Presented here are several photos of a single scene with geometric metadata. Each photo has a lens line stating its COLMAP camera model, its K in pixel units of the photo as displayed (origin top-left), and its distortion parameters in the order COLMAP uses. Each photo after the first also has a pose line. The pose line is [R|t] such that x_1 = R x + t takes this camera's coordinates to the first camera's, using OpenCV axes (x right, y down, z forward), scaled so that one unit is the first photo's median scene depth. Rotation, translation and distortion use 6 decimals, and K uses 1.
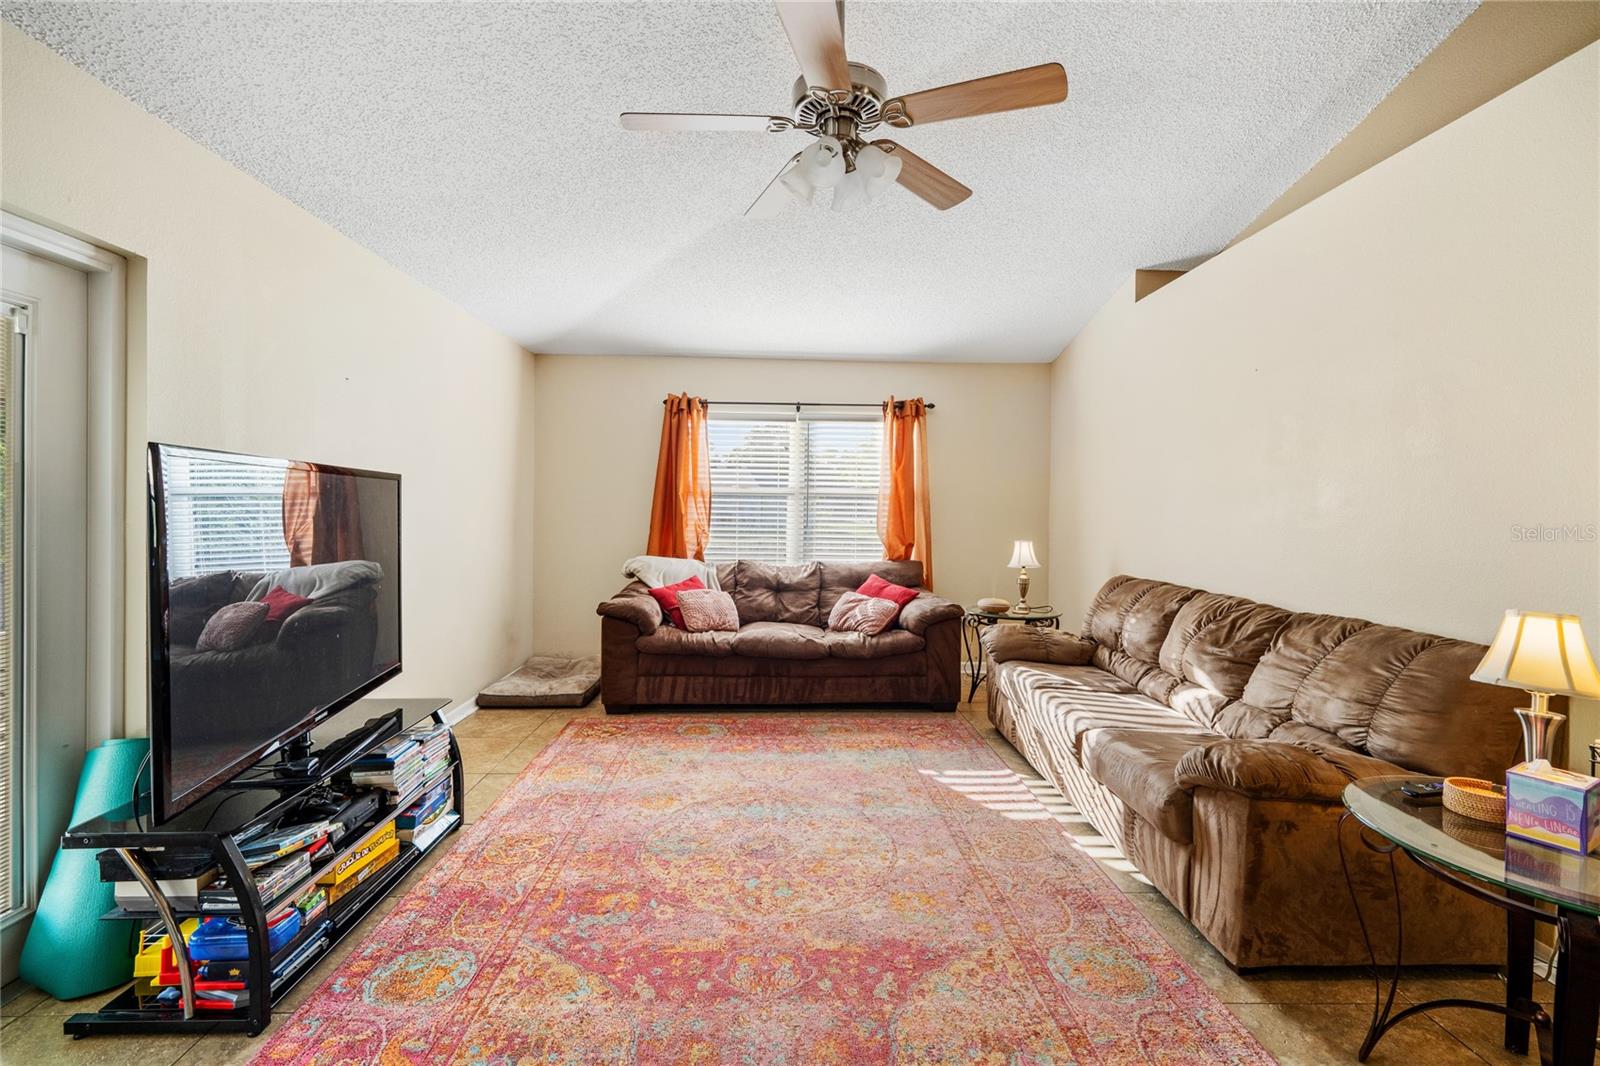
lens RADIAL K [[674.5, 0, 788.2], [0, 674.5, 517.2], [0, 0, 1]] dist [0.002258, -0.000284]
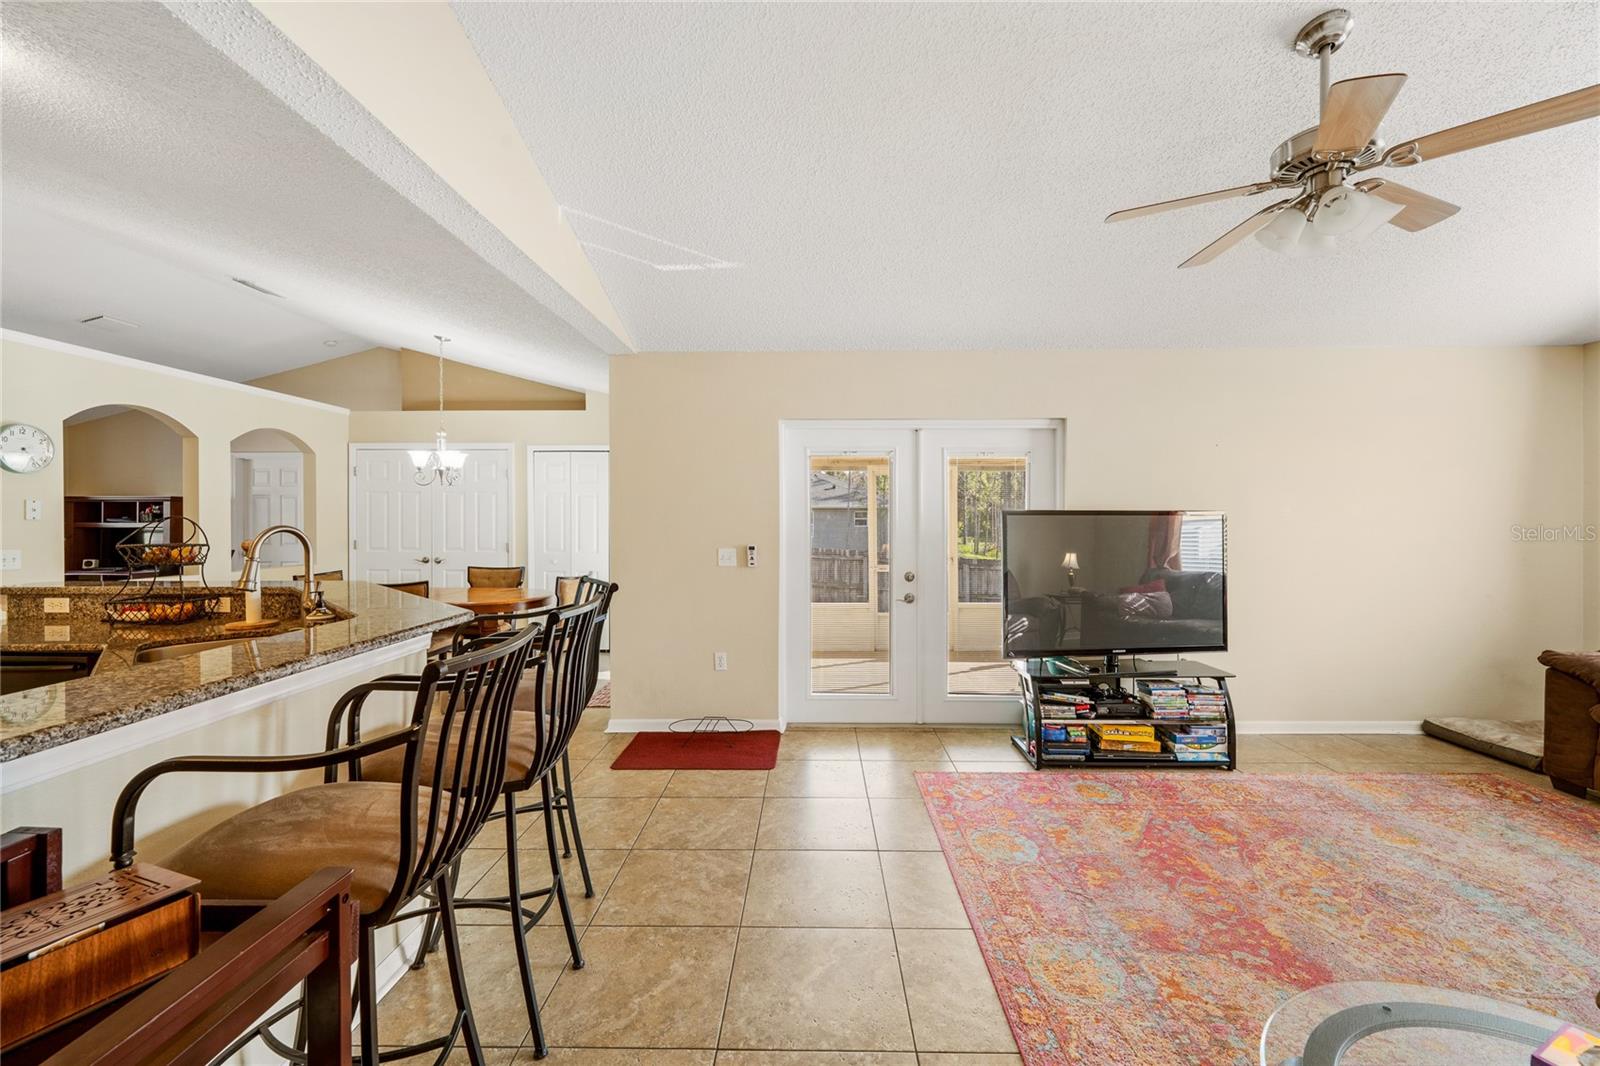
lens RADIAL K [[650.6, 0, 804.9], [0, 650.6, 519.0], [0, 0, 1]] dist [0.000497, -0.000875]
pose [[-0.034776, -0.007996, -0.999363, 0.561819], [-0.013886, 0.999875, -0.007517, -0.015246], [0.999299, 0.013615, -0.034883, 0.118635]]
